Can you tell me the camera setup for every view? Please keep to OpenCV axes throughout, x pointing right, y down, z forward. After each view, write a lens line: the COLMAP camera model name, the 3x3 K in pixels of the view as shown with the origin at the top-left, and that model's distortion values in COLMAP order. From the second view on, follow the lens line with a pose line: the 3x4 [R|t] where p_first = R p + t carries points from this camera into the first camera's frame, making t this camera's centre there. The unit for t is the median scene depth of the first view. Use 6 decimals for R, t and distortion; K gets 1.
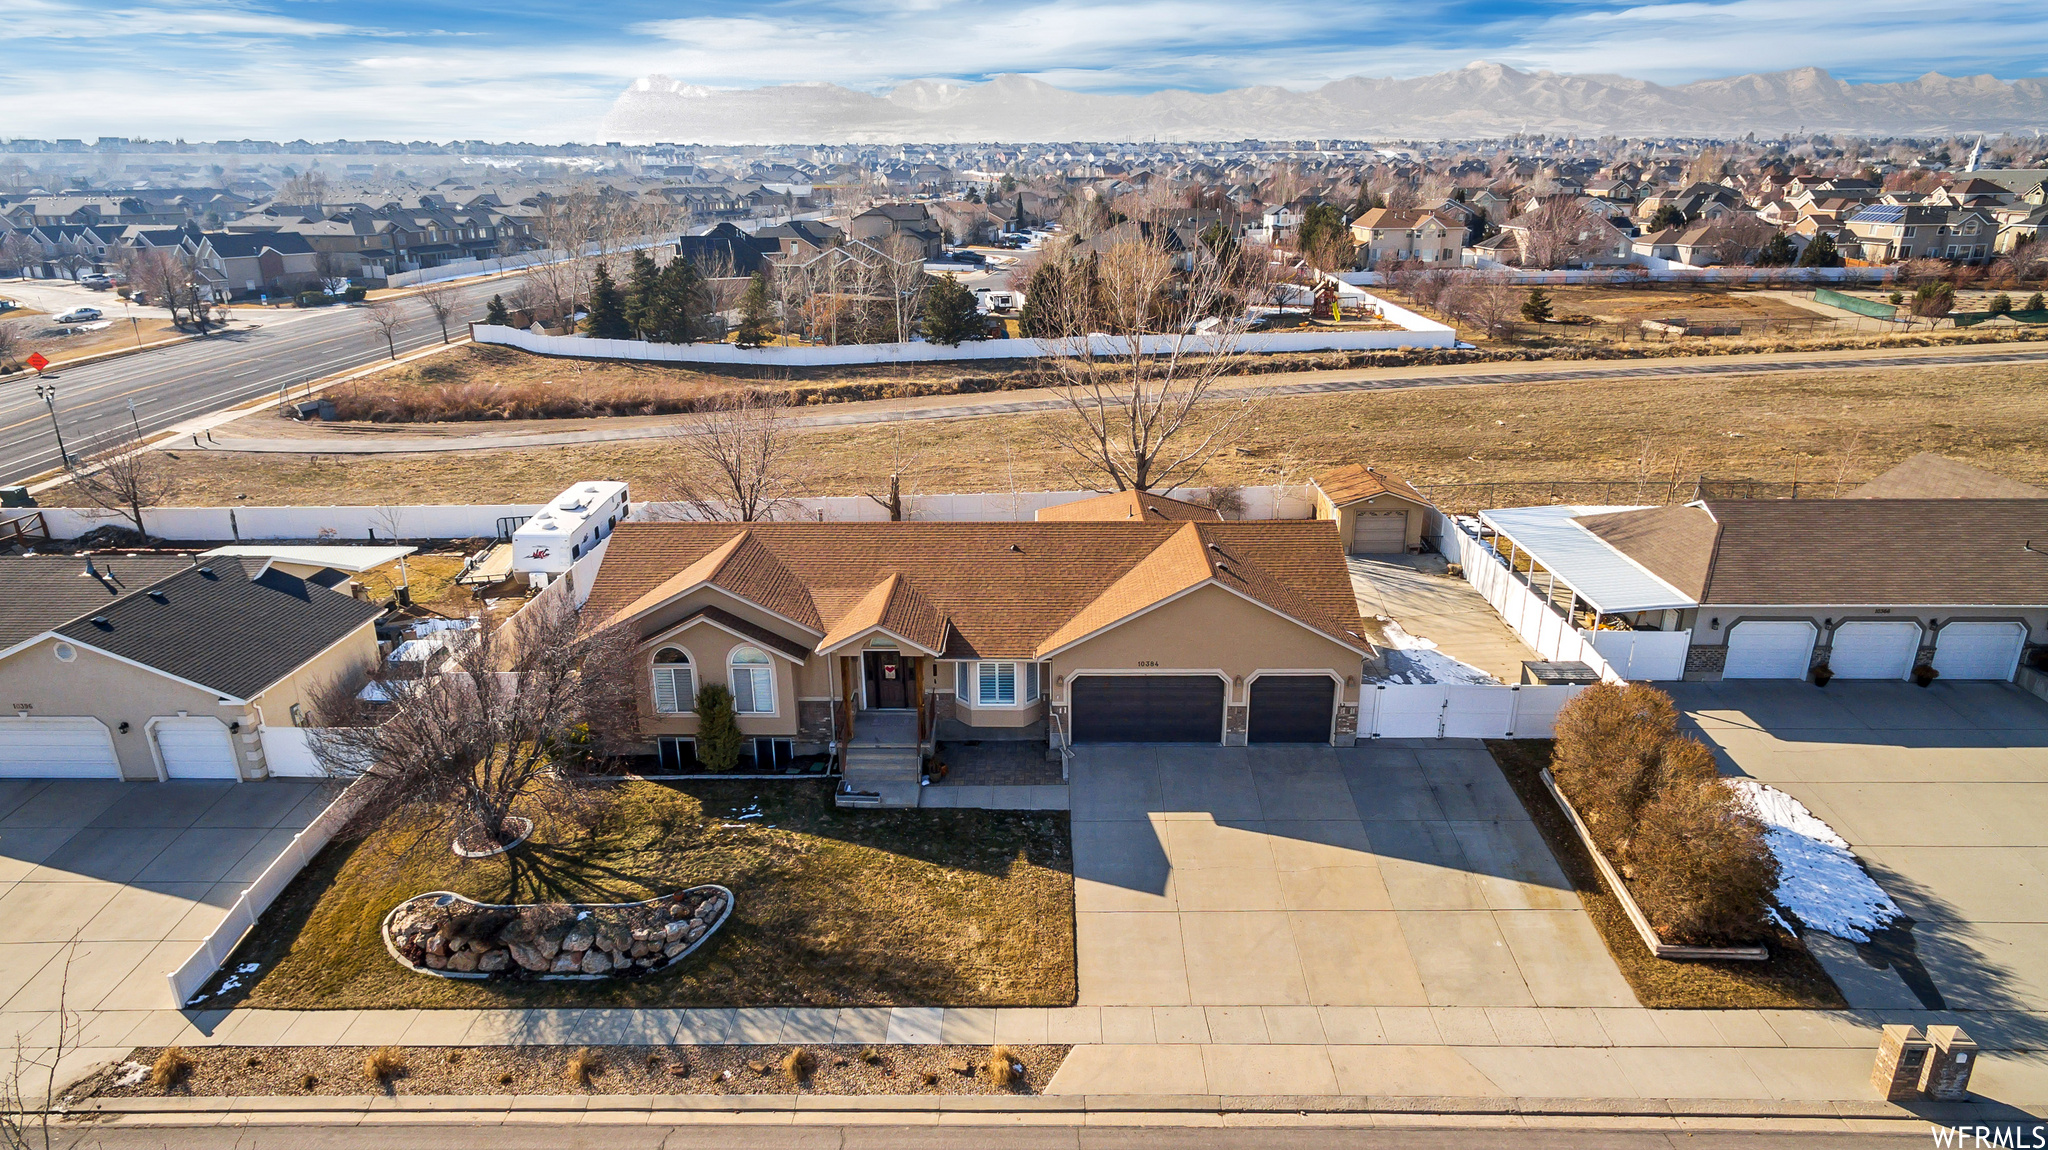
lens RADIAL K [[1177.0, 0, 1012.3], [0, 1177.0, 582.4], [0, 0, 1]] dist [0.007616, 0.002180]
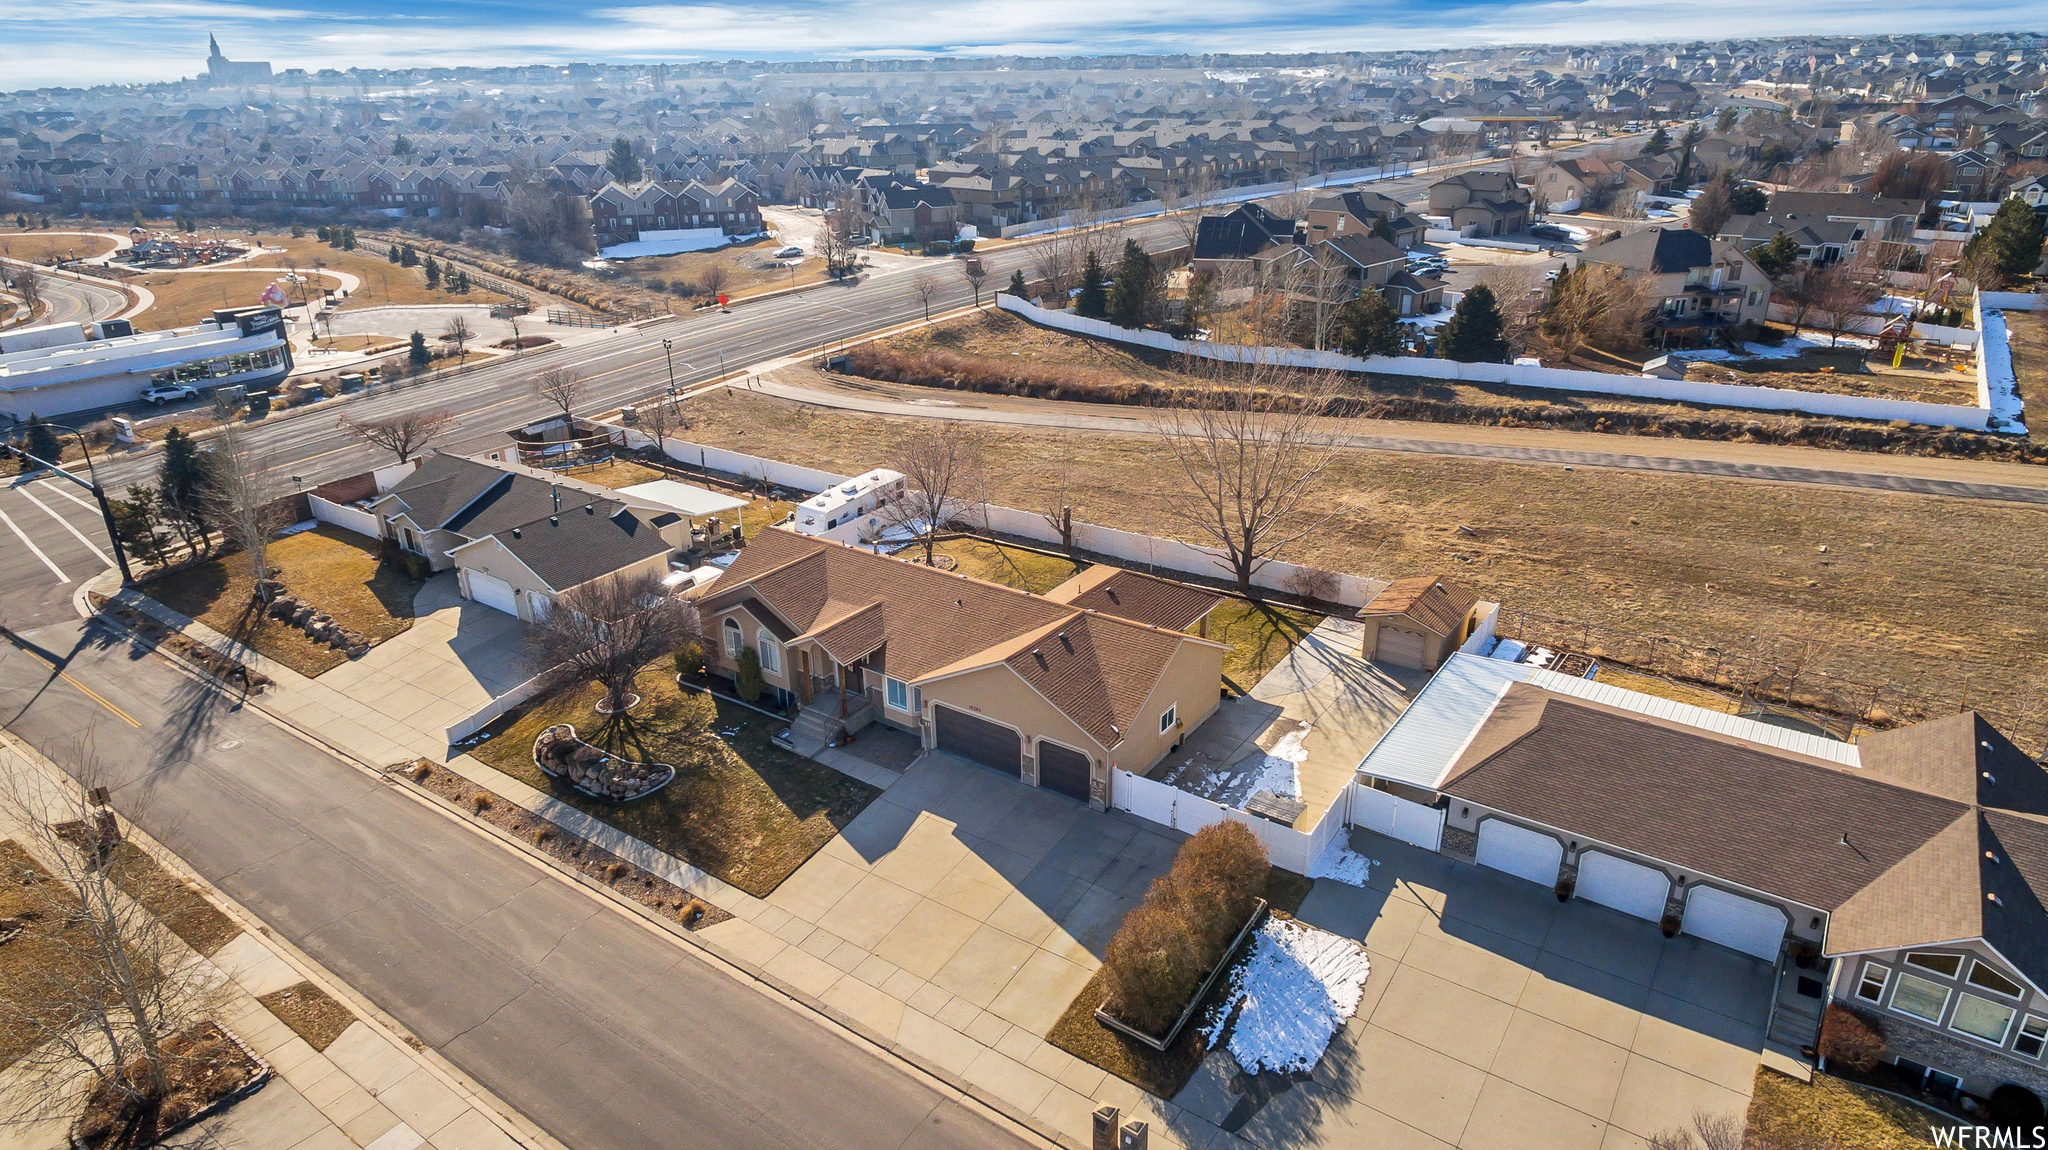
lens RADIAL K [[1186.2, 0, 1014.7], [0, 1186.2, 590.0], [0, 0, 1]] dist [0.008247, -0.000739]
pose [[0.832582, 0.217217, -0.509534, 0.867294], [-0.176376, 0.975982, 0.127868, -0.263537], [0.525071, -0.016591, 0.850897, -0.166732]]
